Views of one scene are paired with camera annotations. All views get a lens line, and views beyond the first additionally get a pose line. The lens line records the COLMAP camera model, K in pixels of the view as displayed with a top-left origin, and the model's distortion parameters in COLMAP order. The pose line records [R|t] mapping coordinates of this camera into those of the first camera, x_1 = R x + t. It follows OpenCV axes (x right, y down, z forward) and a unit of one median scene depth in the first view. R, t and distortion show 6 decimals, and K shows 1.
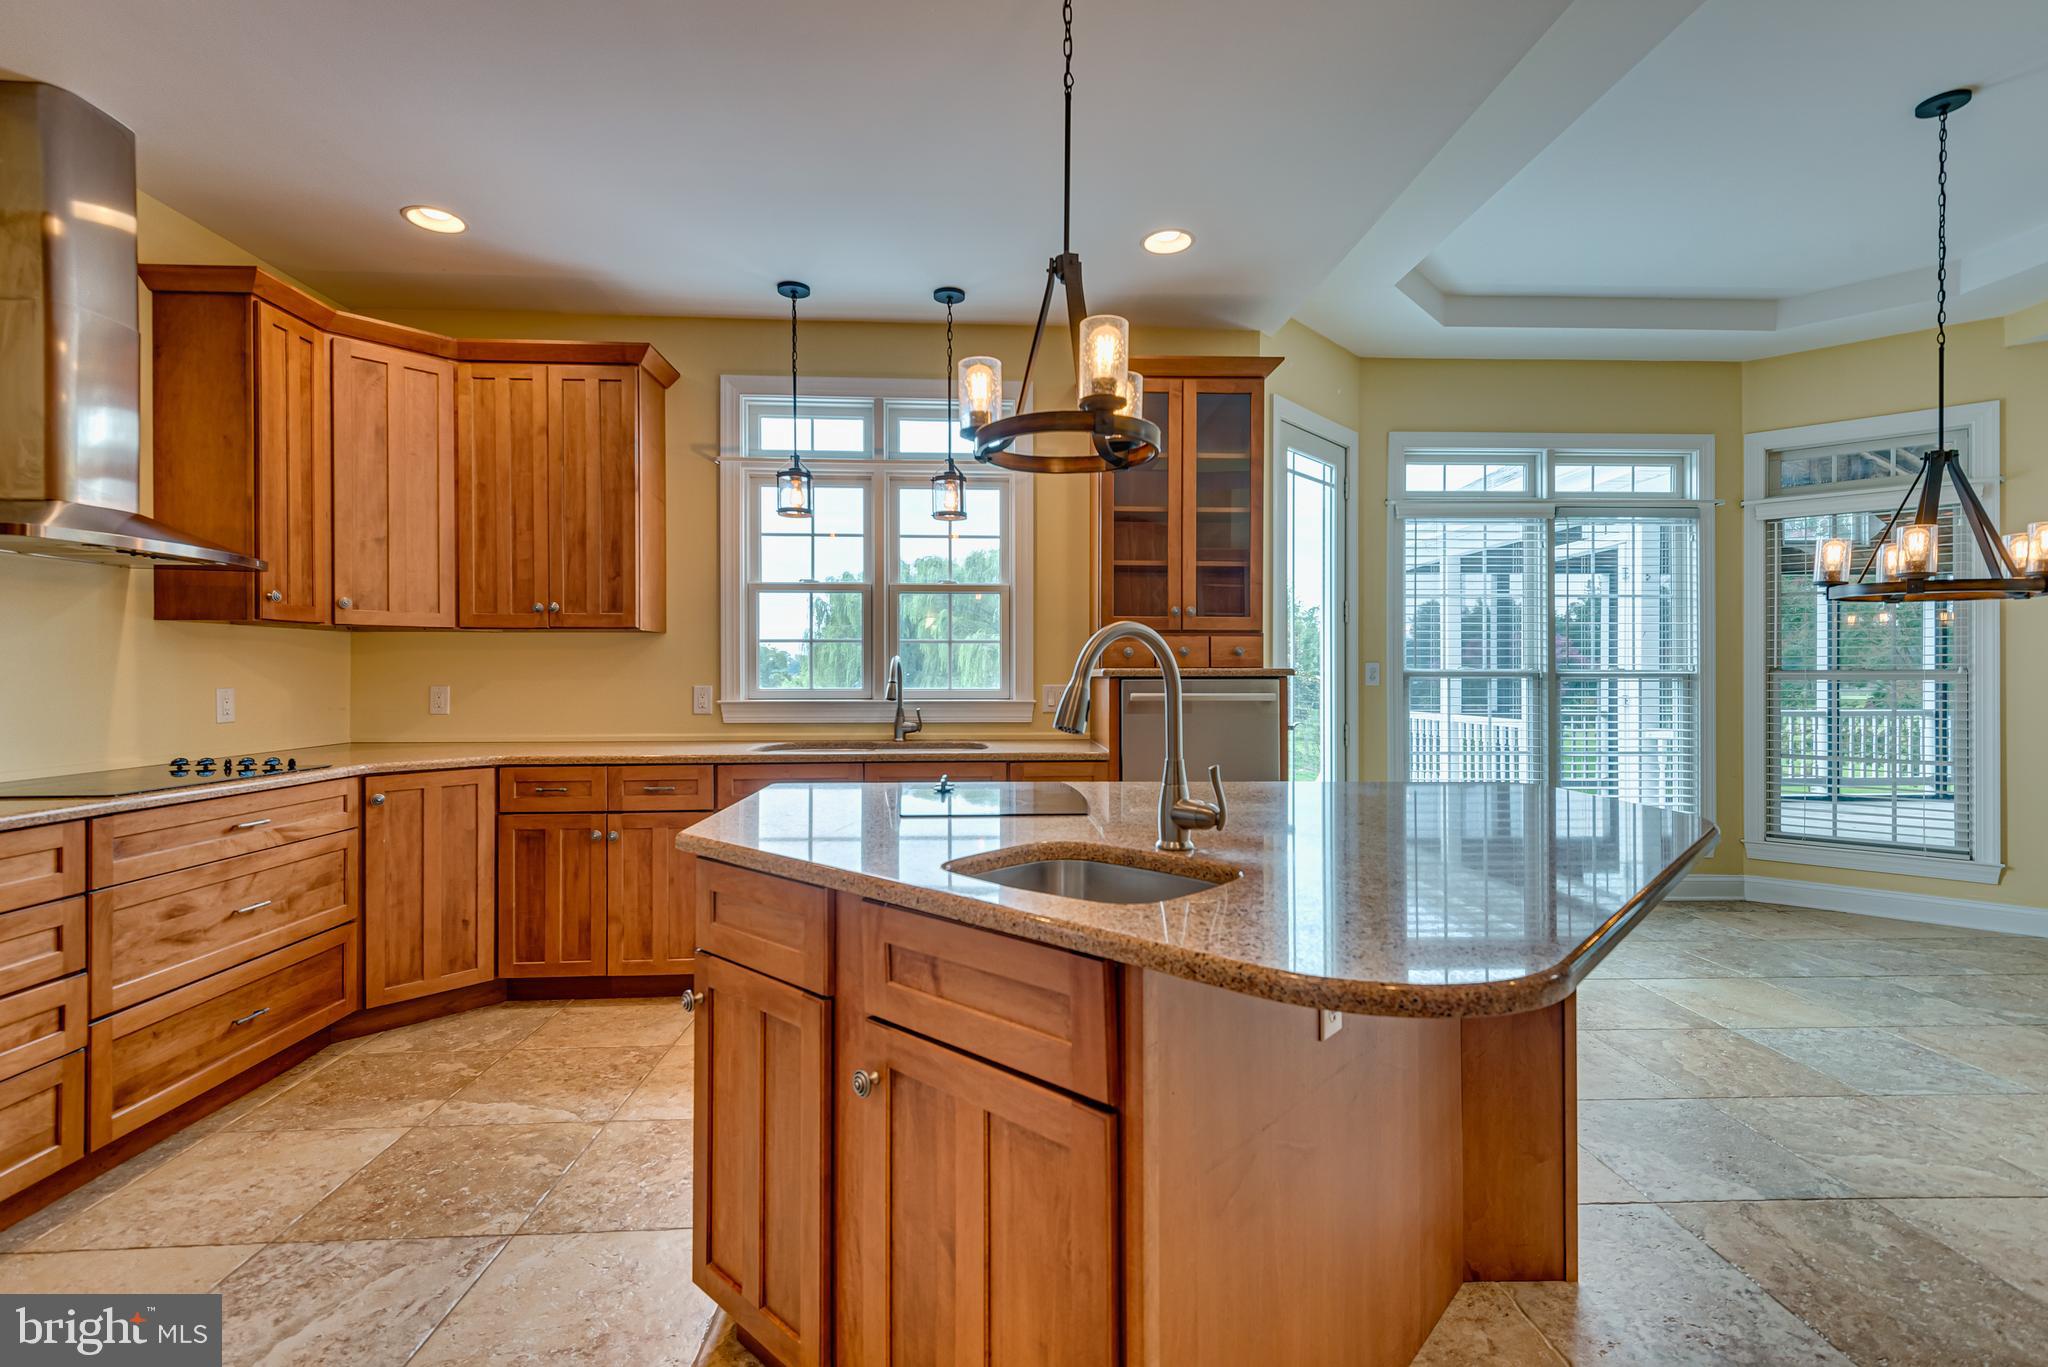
lens RADIAL K [[925.8, 0, 1018.9], [0, 925.8, 672.6], [0, 0, 1]] dist [0.032142, -0.014971]
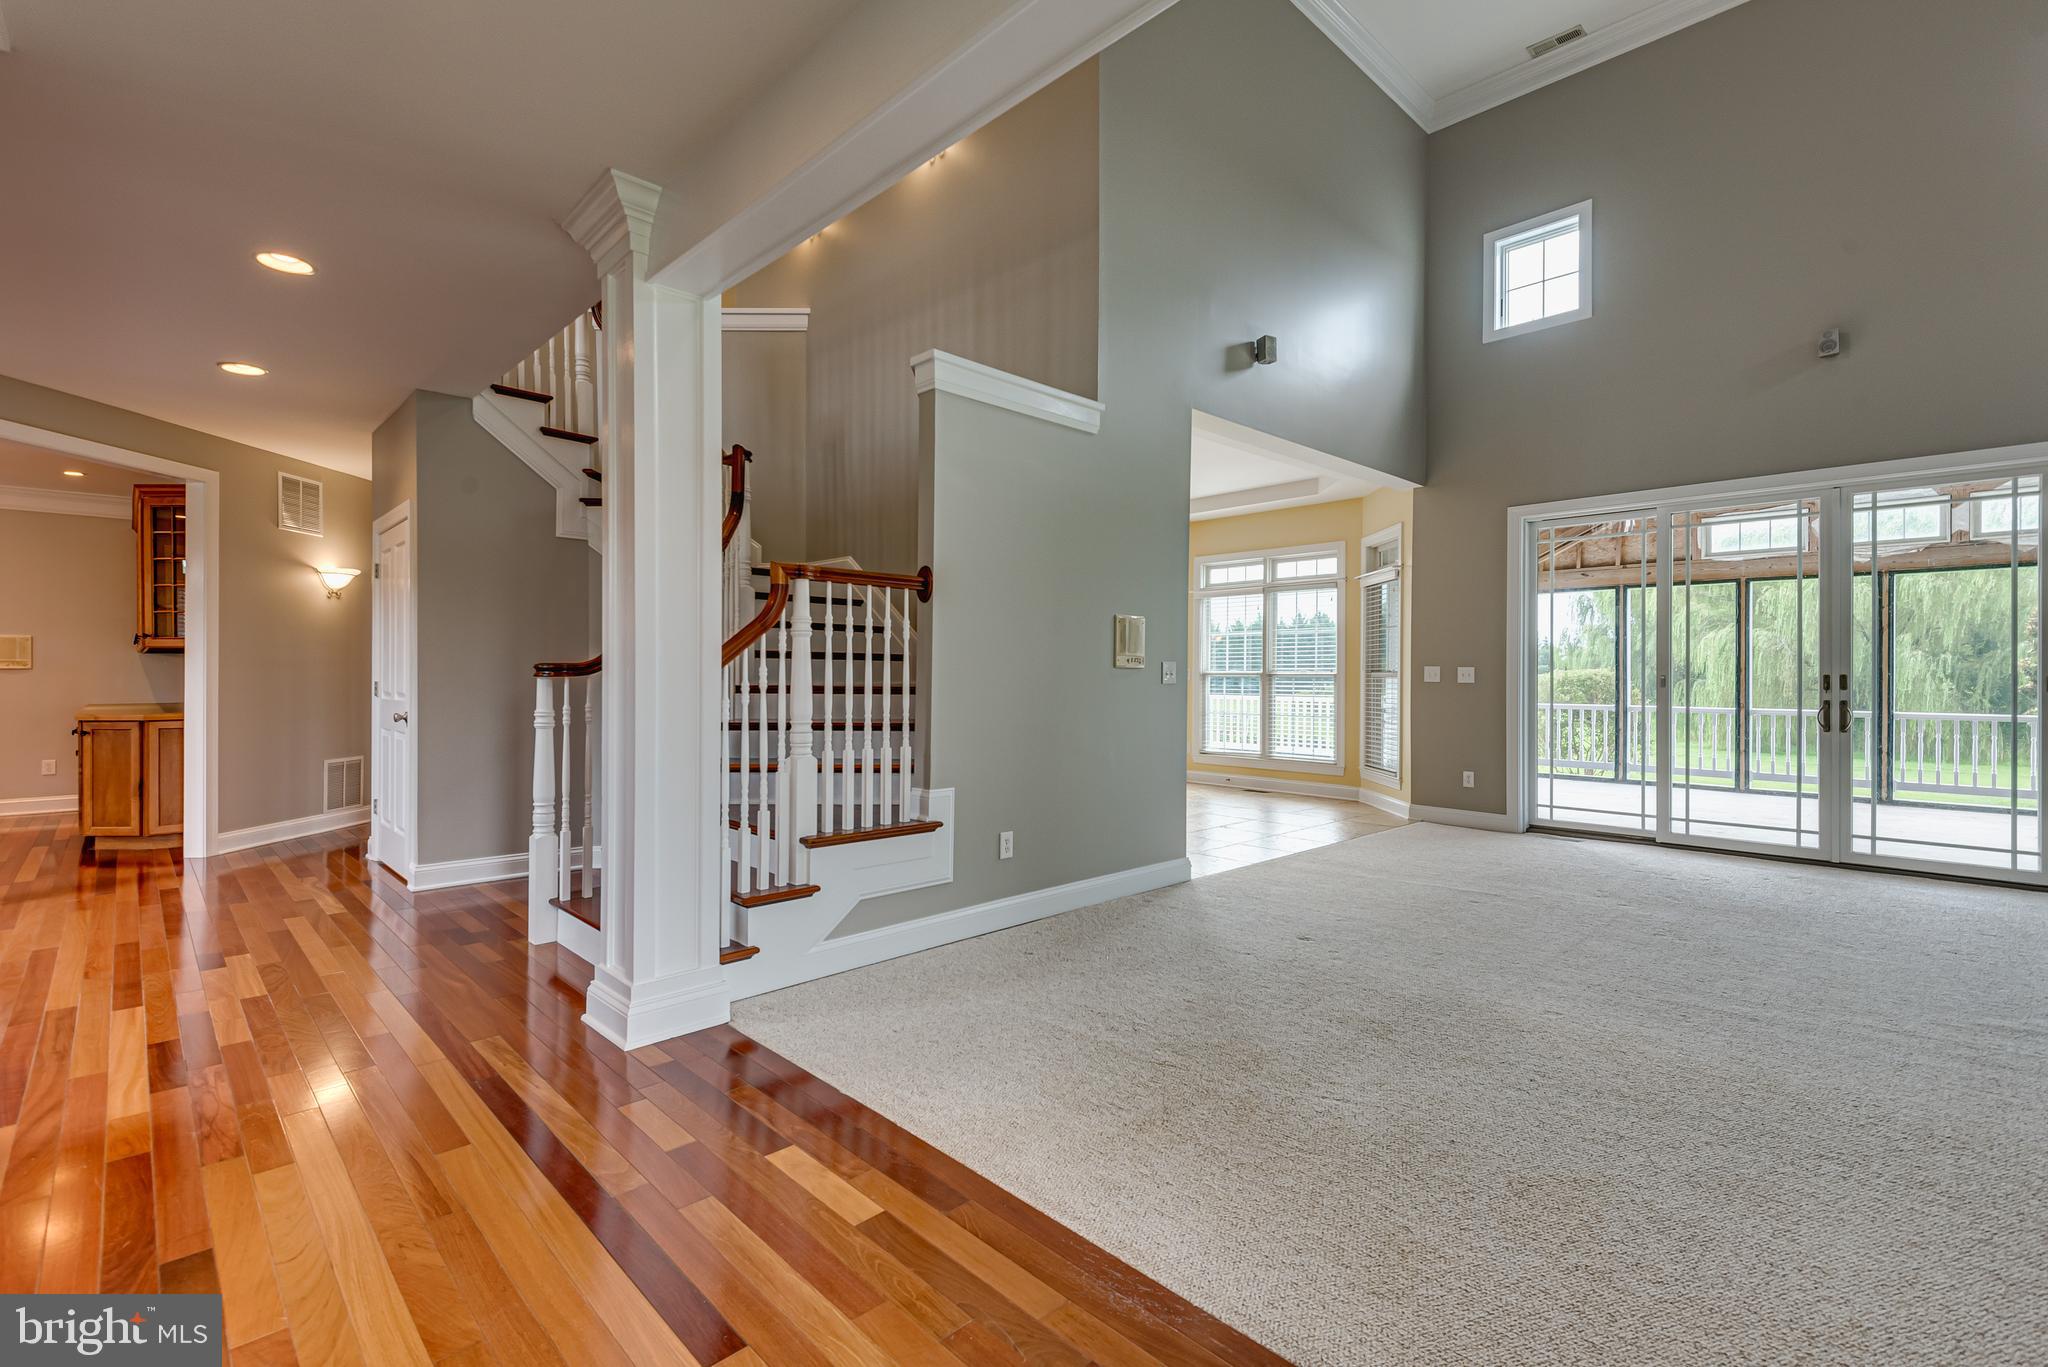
lens RADIAL K [[925.8, 0, 1036.3], [0, 925.8, 675.2], [0, 0, 1]] dist [0.032142, -0.014971]
pose [[0.668821, 0.002381, -0.743420, 2.493538], [-0.003158, 0.999995, 0.000361, 0.007080], [0.743417, 0.002106, 0.668825, -0.936682]]
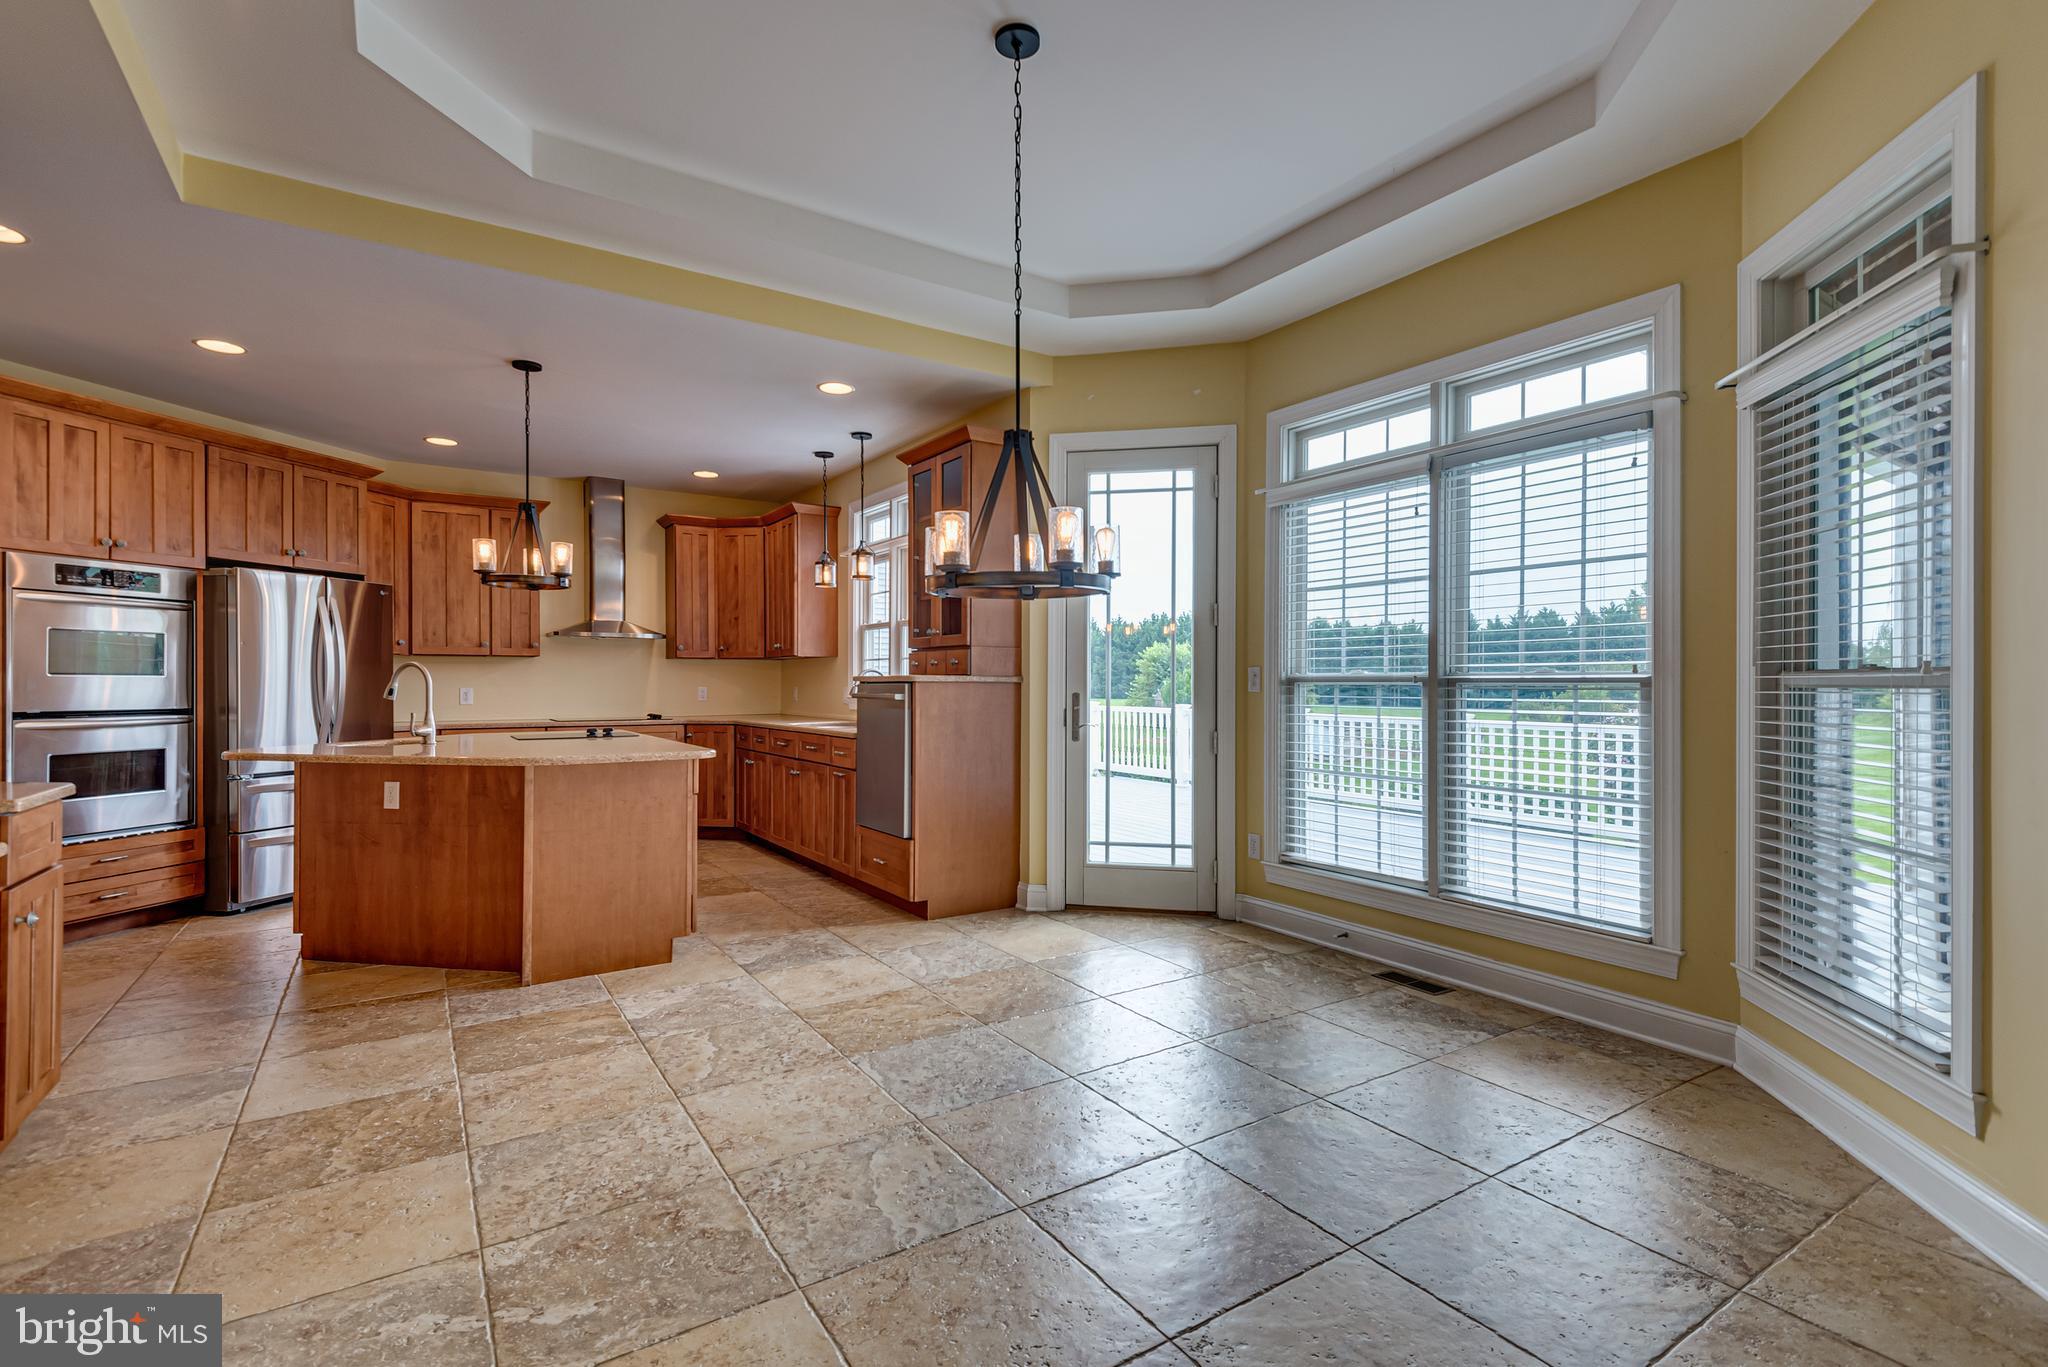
lens RADIAL K [[925.8, 0, 1038.4], [0, 925.8, 680.3], [0, 0, 1]] dist [0.032142, -0.014971]
pose [[0.521025, -0.001733, -0.853540, 1.556536], [0.002016, 0.999998, -0.000800, 0.004269], [0.853539, -0.001303, 0.521027, 0.493269]]
